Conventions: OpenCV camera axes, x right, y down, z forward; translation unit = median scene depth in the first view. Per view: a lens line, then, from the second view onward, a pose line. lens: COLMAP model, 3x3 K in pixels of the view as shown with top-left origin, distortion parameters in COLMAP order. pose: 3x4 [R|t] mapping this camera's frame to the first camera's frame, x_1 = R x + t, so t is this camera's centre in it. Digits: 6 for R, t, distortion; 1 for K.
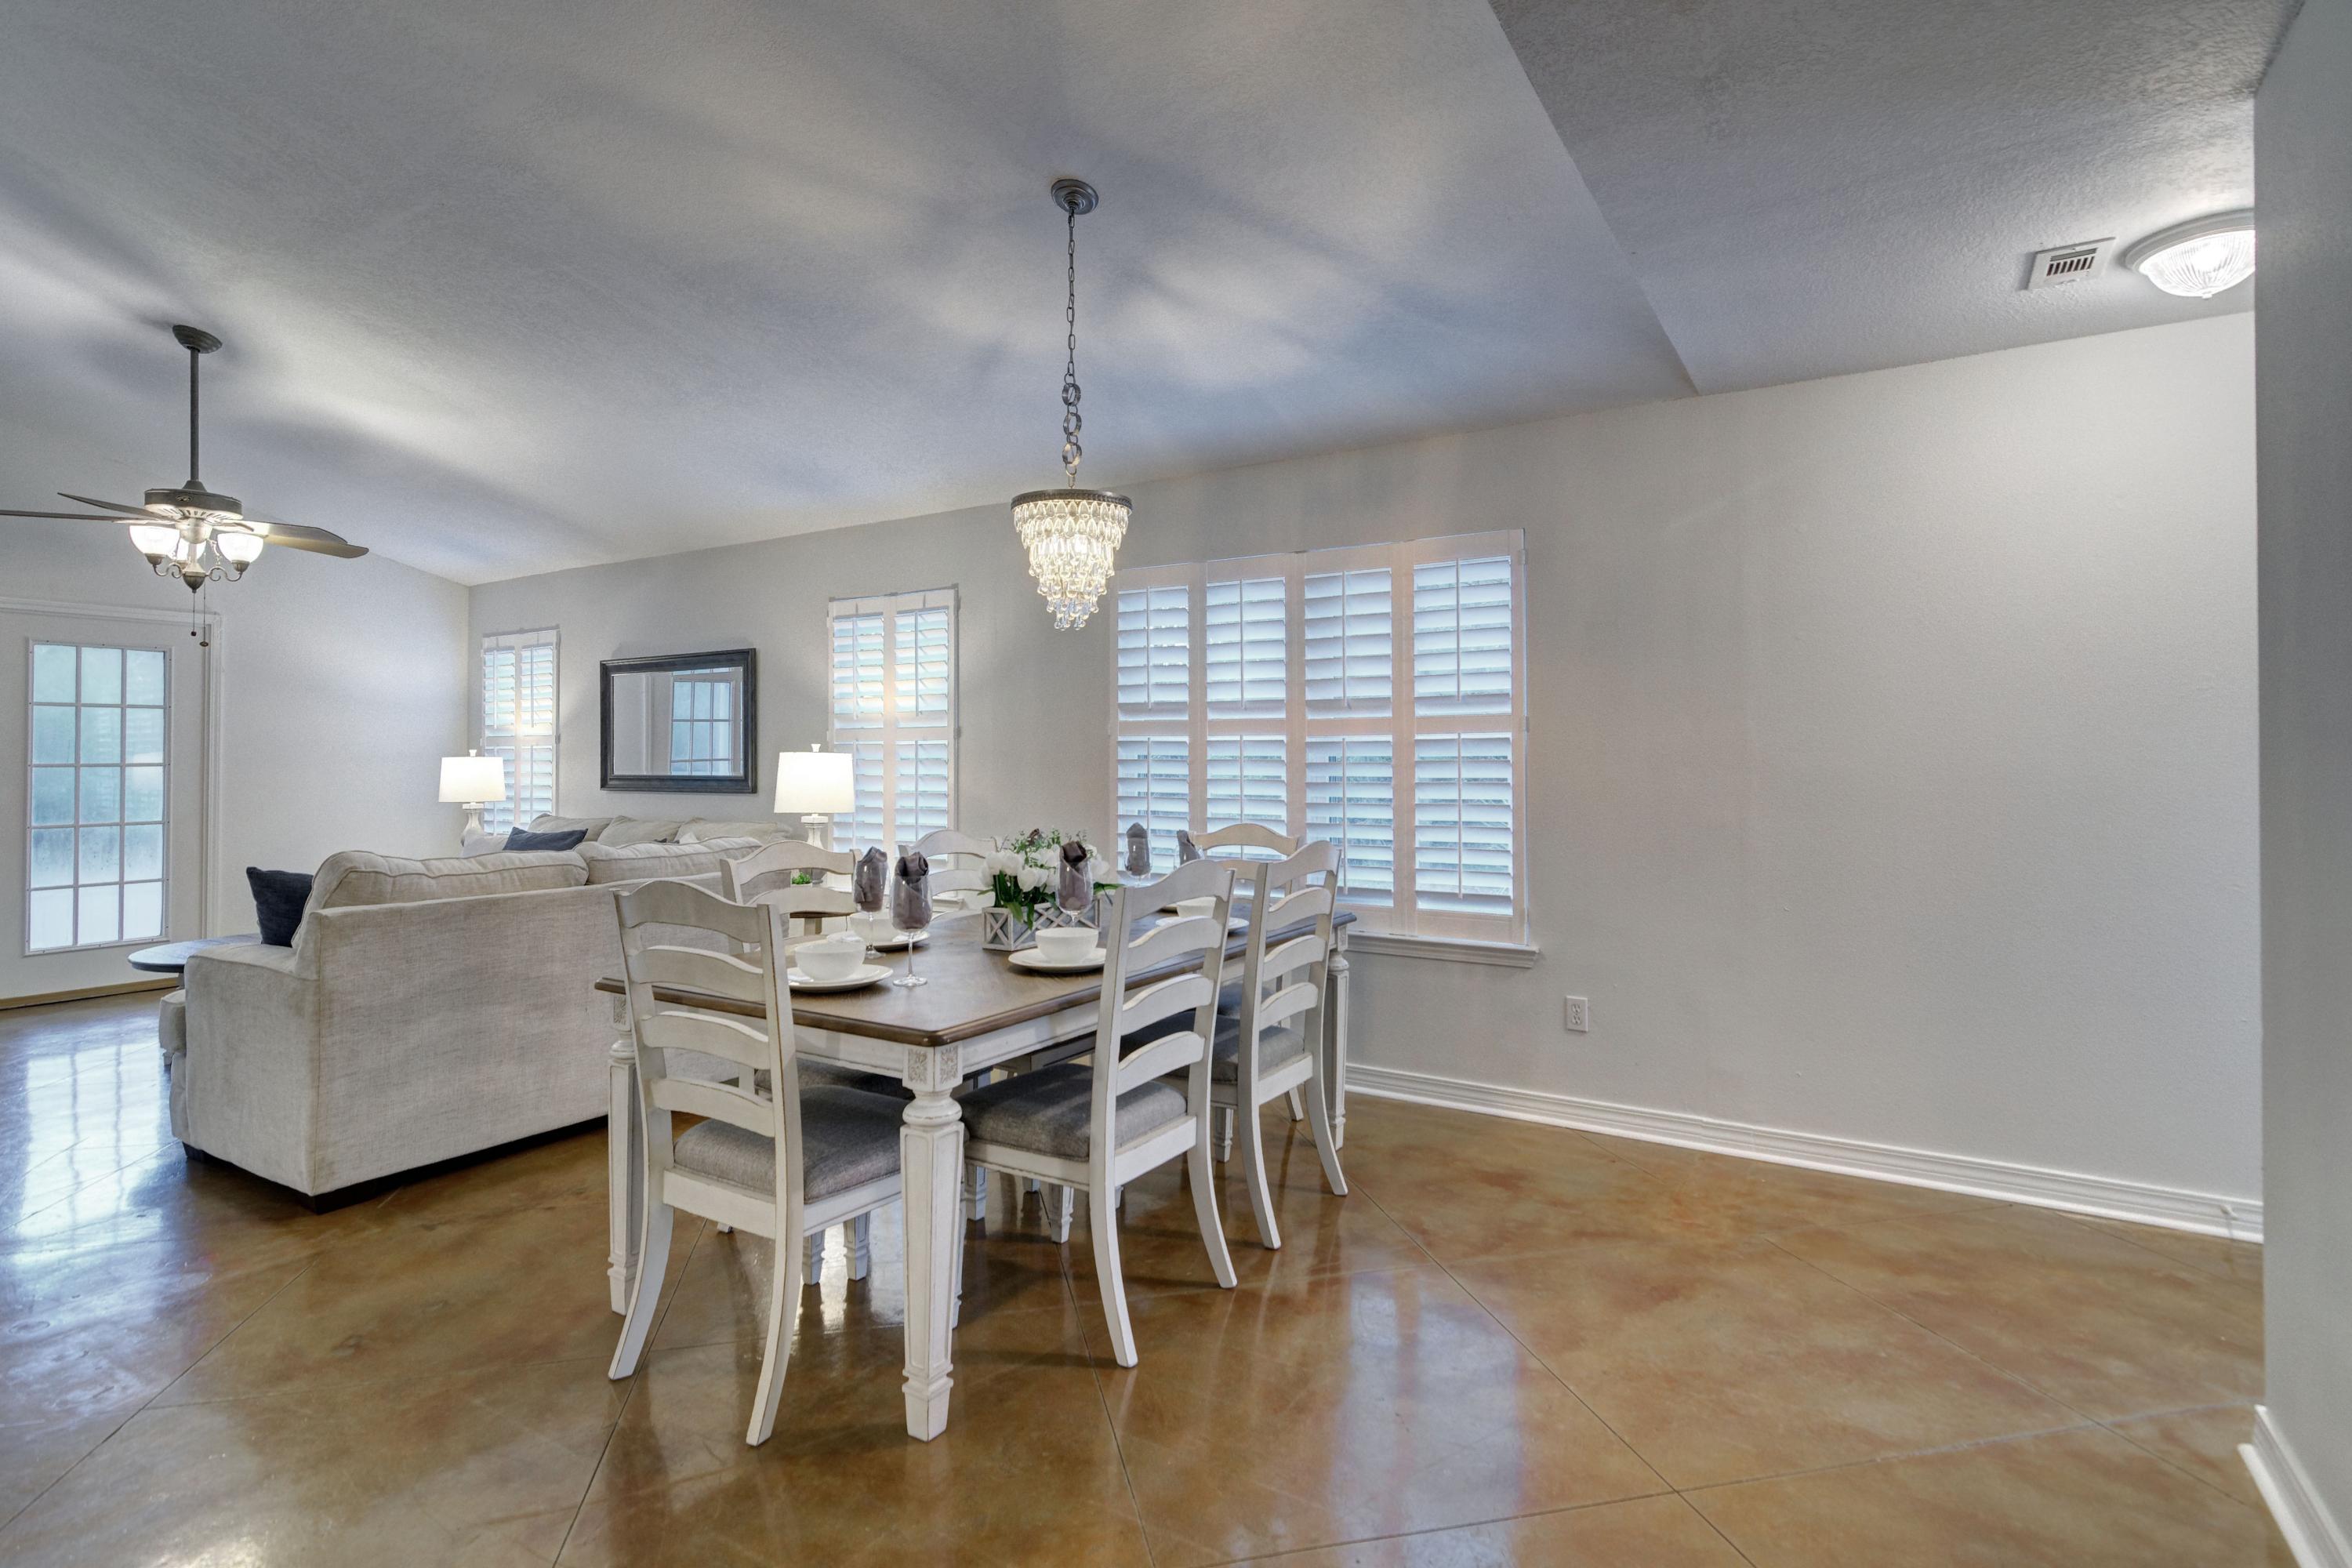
lens RADIAL K [[1136.0, 0, 1176.2], [0, 1136.0, 728.6], [0, 0, 1]] dist [0.001721, 0.000465]
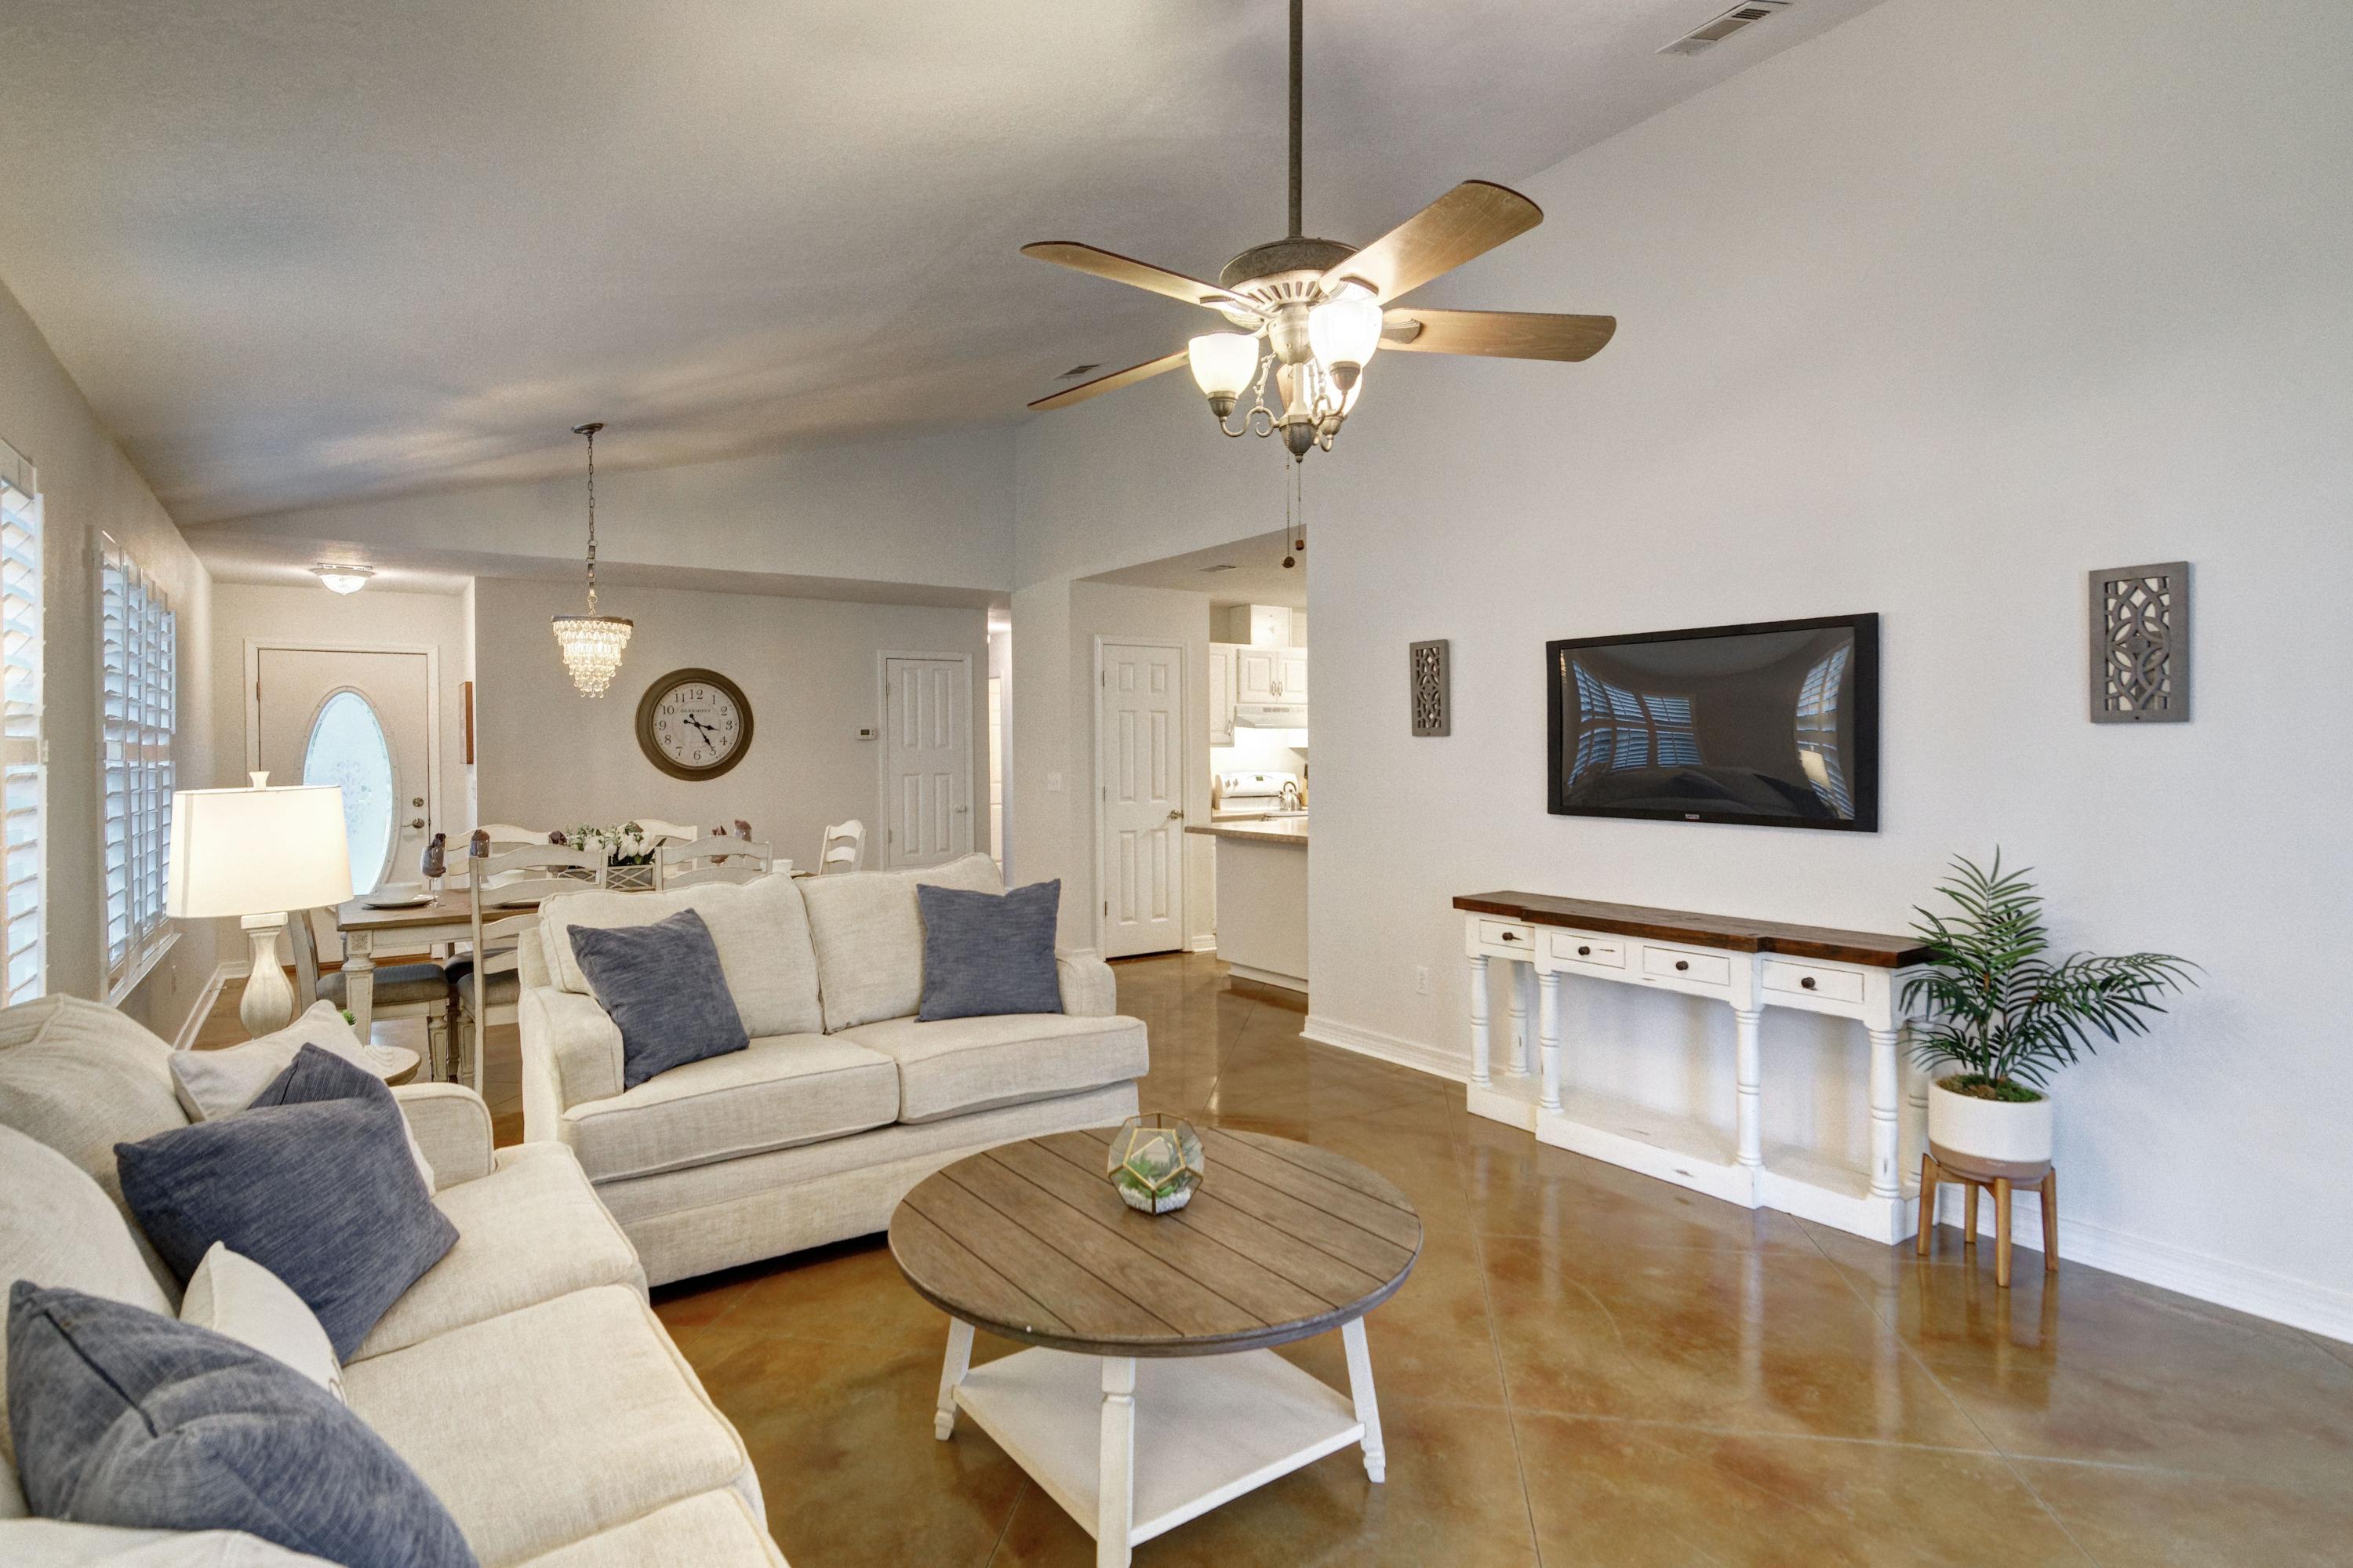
lens RADIAL K [[1173.8, 0, 1184.6], [0, 1173.8, 757.6], [0, 0, 1]] dist [0.000086, 0.000016]
pose [[-0.925023, 0.005736, 0.379867, -0.950518], [-0.000985, 0.999846, -0.017496, 0.017881], [-0.379909, -0.016558, -0.924876, 1.390813]]
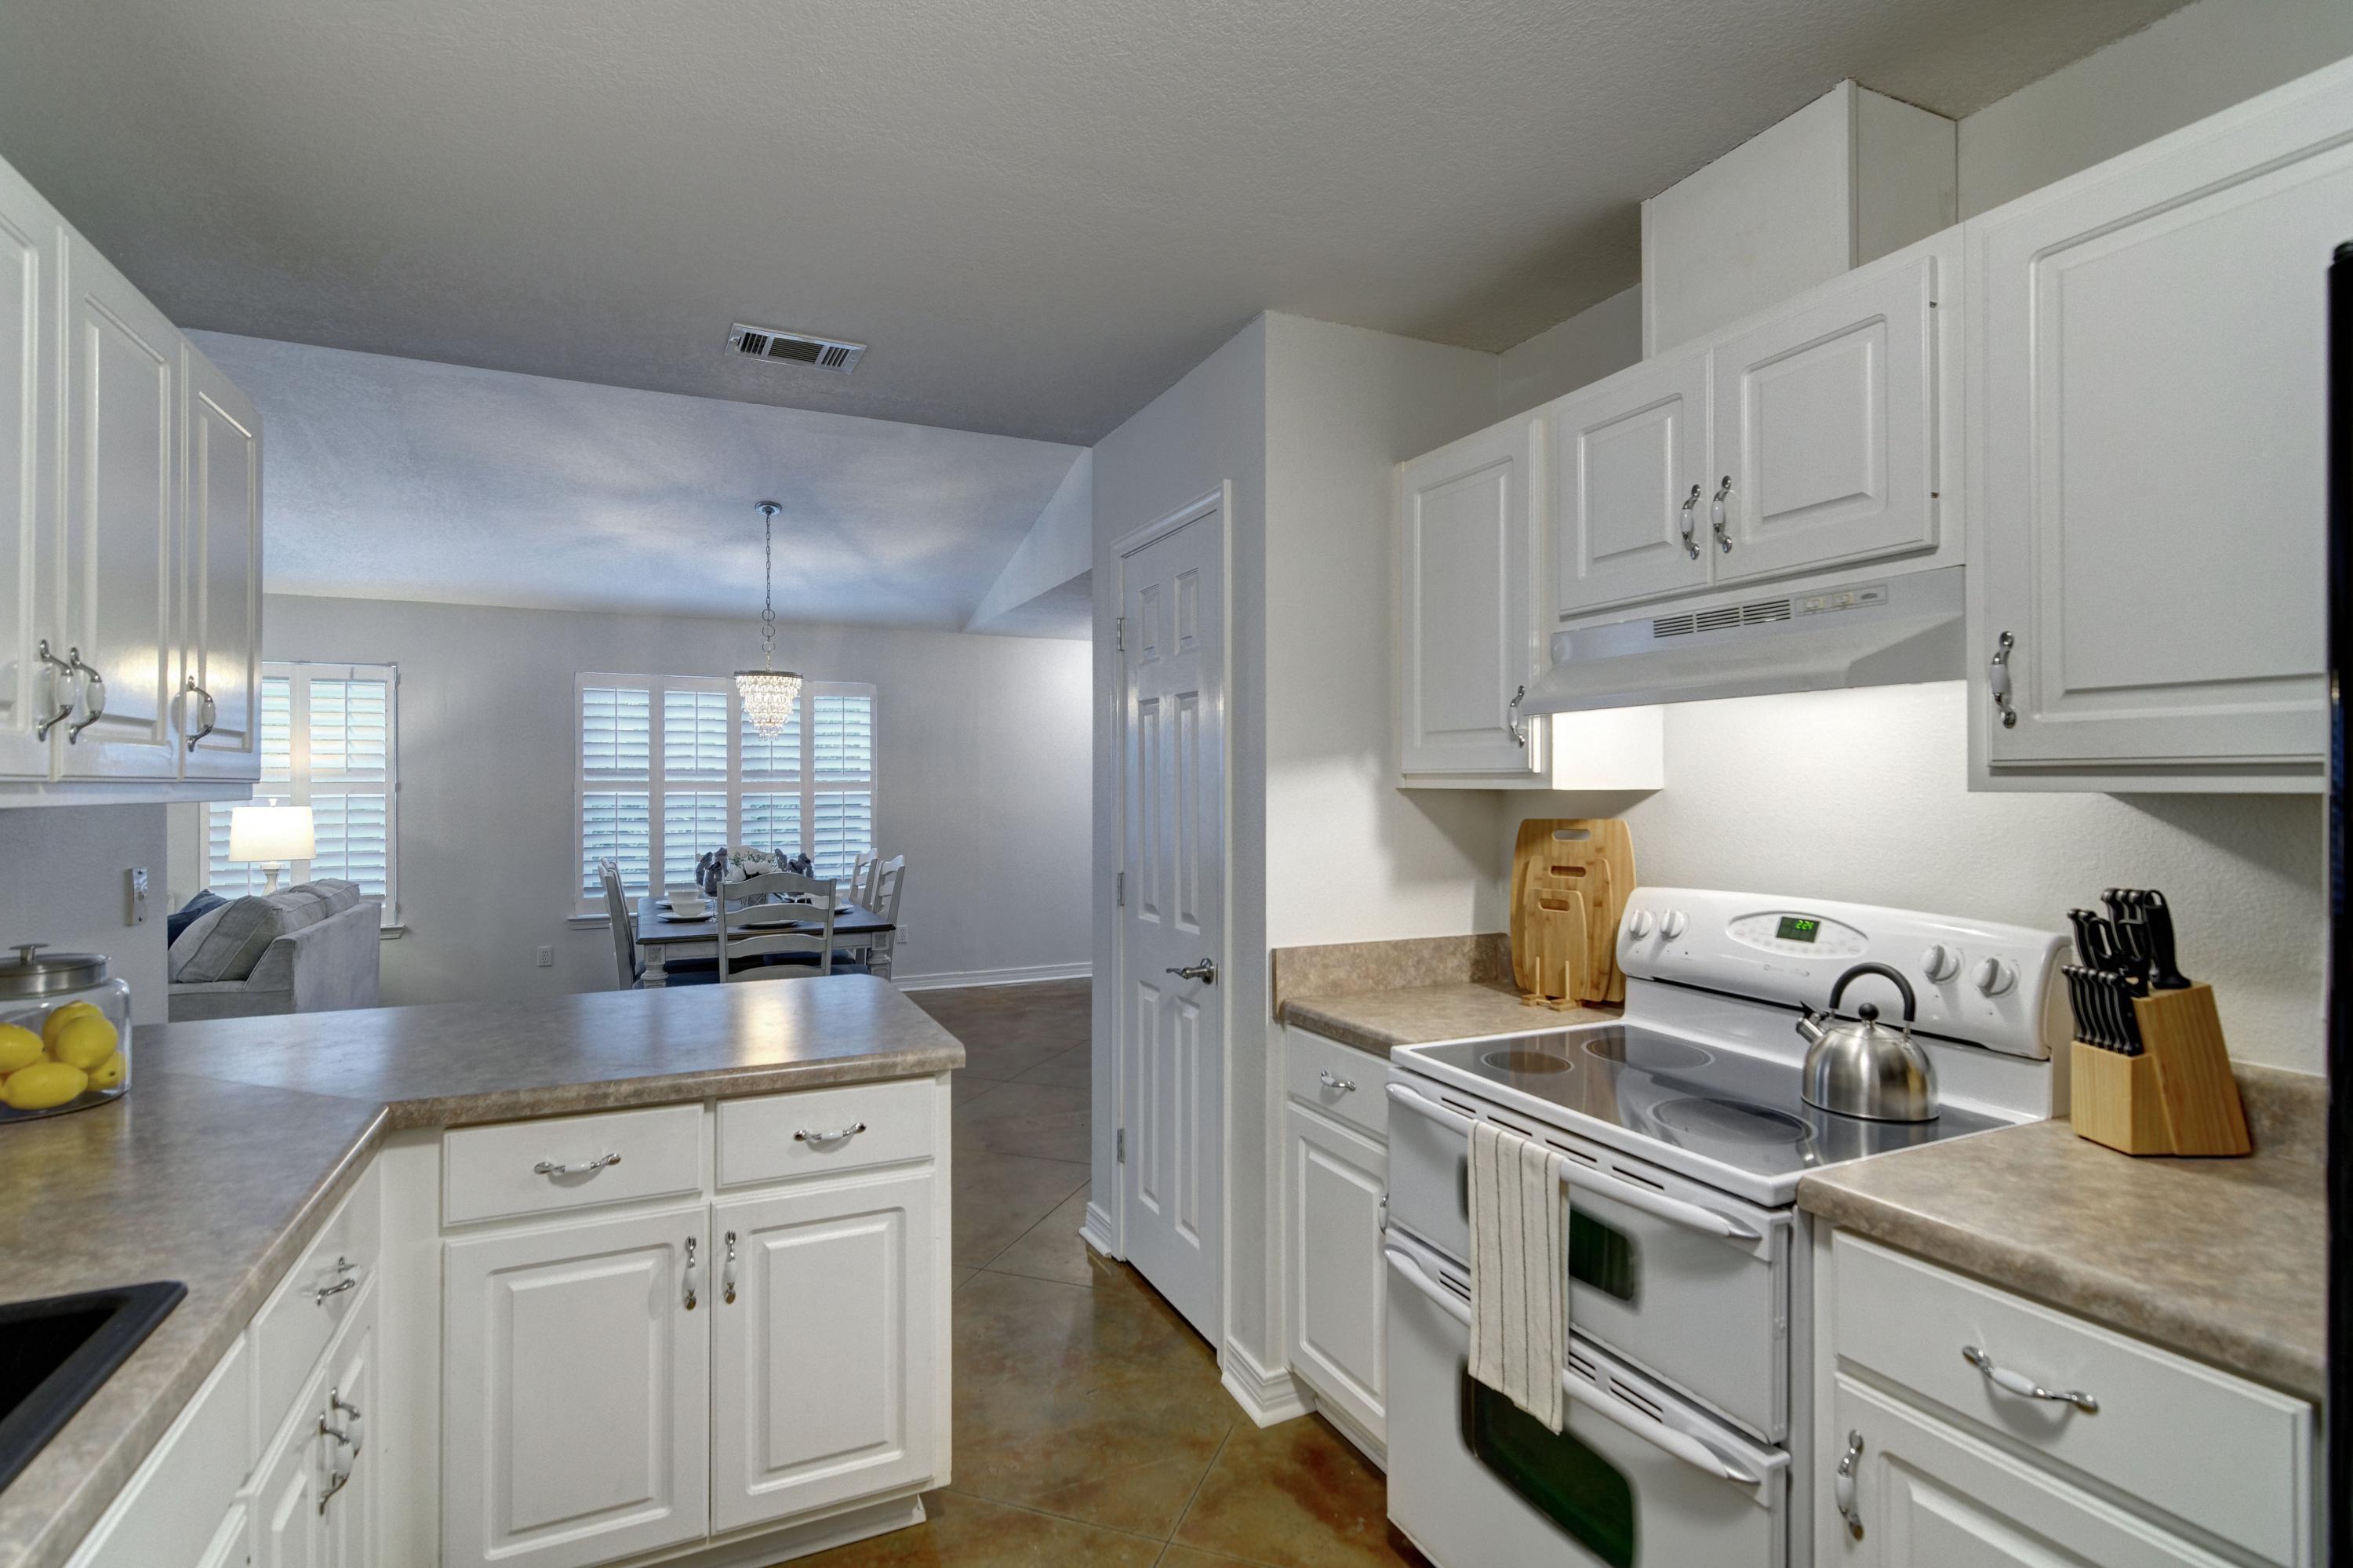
lens RADIAL K [[1137.5, 0, 1176.5], [0, 1137.5, 784.0], [0, 0, 1]] dist [-0.000113, 0.000006]
pose [[0.551170, 0.001688, 0.834391, -0.813800], [-0.019609, 0.999748, 0.010931, -0.032086], [-0.834162, -0.022387, 0.551065, -0.376564]]
